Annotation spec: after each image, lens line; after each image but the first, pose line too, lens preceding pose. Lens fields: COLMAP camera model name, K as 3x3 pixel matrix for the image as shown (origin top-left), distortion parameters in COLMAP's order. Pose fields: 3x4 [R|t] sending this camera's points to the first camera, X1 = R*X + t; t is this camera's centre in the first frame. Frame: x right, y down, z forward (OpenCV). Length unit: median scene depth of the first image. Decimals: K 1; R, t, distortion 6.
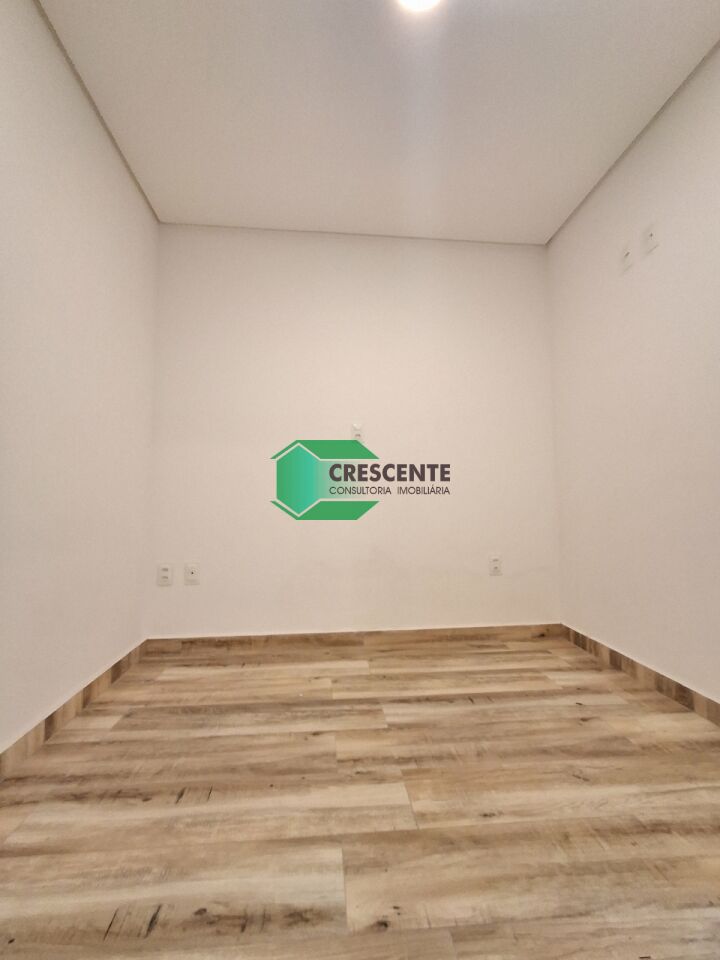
lens RADIAL K [[436.7, 0, 361.9], [0, 436.7, 479.8], [0, 0, 1]] dist [-0.002976, -0.000223]
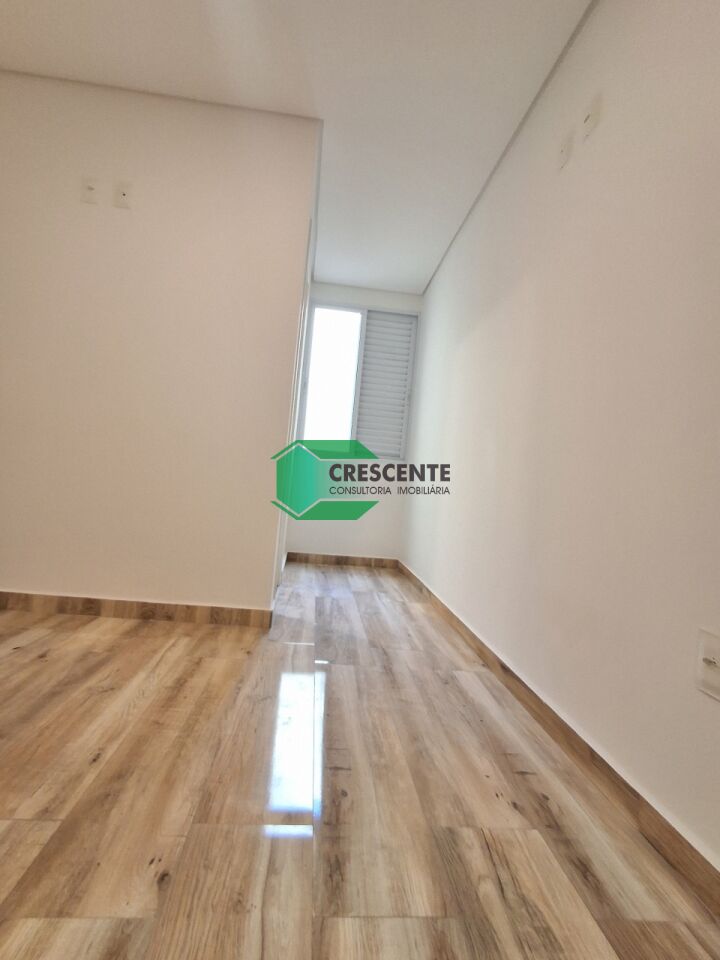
lens RADIAL K [[436.7, 0, 363.1], [0, 436.7, 473.9], [0, 0, 1]] dist [-0.002976, -0.000223]
pose [[-0.034631, 0.028951, 0.998981, -0.583369], [-0.142199, 0.989268, -0.033599, 0.109451], [-0.989232, -0.143218, -0.030142, 0.484499]]
